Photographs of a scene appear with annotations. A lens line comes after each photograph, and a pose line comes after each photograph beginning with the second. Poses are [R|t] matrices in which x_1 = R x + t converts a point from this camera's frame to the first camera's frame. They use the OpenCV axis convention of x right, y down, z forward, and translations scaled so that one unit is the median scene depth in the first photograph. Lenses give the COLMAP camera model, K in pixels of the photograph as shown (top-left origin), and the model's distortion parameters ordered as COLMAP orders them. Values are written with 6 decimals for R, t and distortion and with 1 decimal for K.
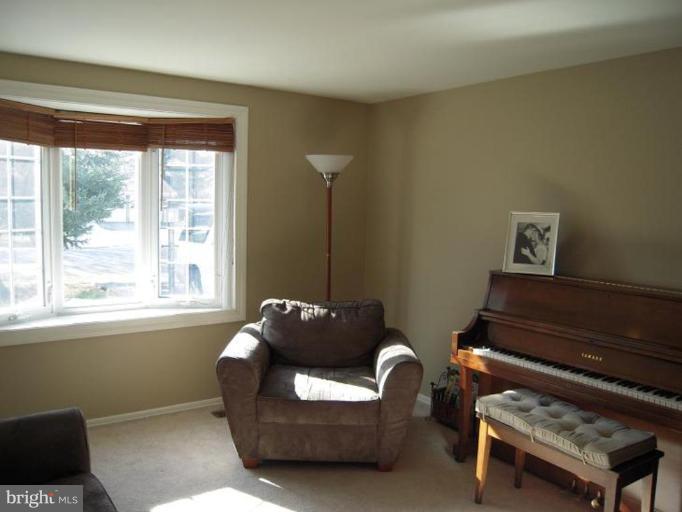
lens RADIAL K [[573.7, 0, 341.0], [0, 573.7, 256.0], [0, 0, 1]] dist [-0.126155, 0.076400]
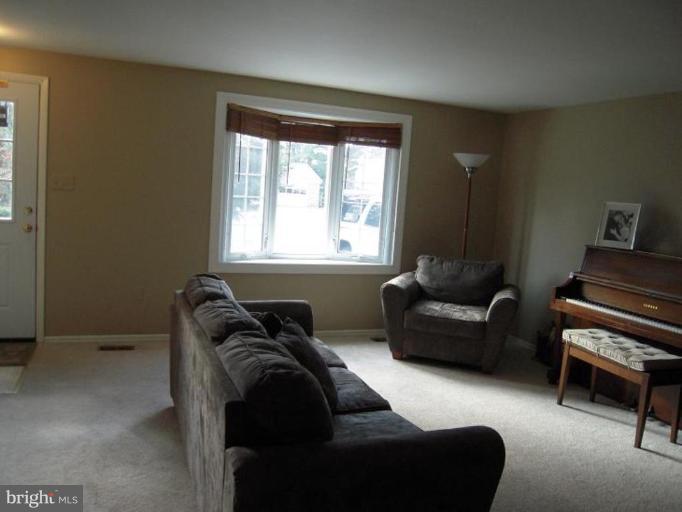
lens RADIAL K [[573.7, 0, 341.0], [0, 573.7, 256.0], [0, 0, 1]] dist [-0.126155, 0.076400]
pose [[0.969560, 0.071161, -0.234285, 0.014128], [-0.068975, 0.997465, 0.017520, 0.067342], [0.234938, -0.000827, 0.972010, -0.413465]]
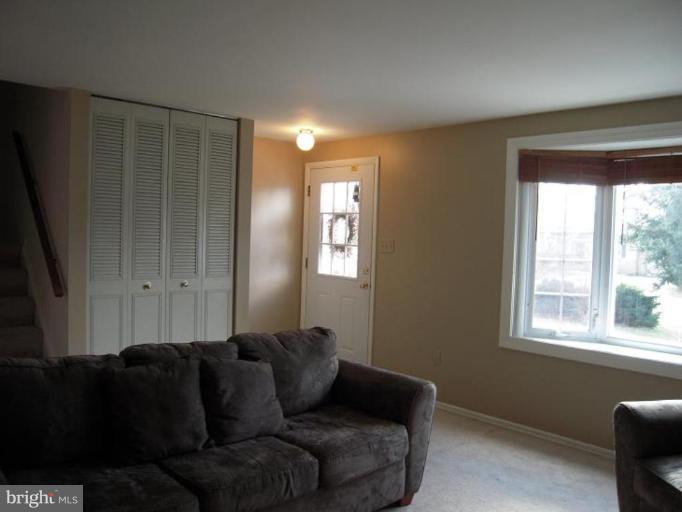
lens RADIAL K [[573.7, 0, 341.0], [0, 573.7, 256.0], [0, 0, 1]] dist [-0.126155, 0.076400]
pose [[0.118314, 0.014901, -0.992864, 0.529996], [-0.126752, 0.991934, -0.000218, 0.006381], [0.984853, 0.125873, 0.119249, 0.390100]]
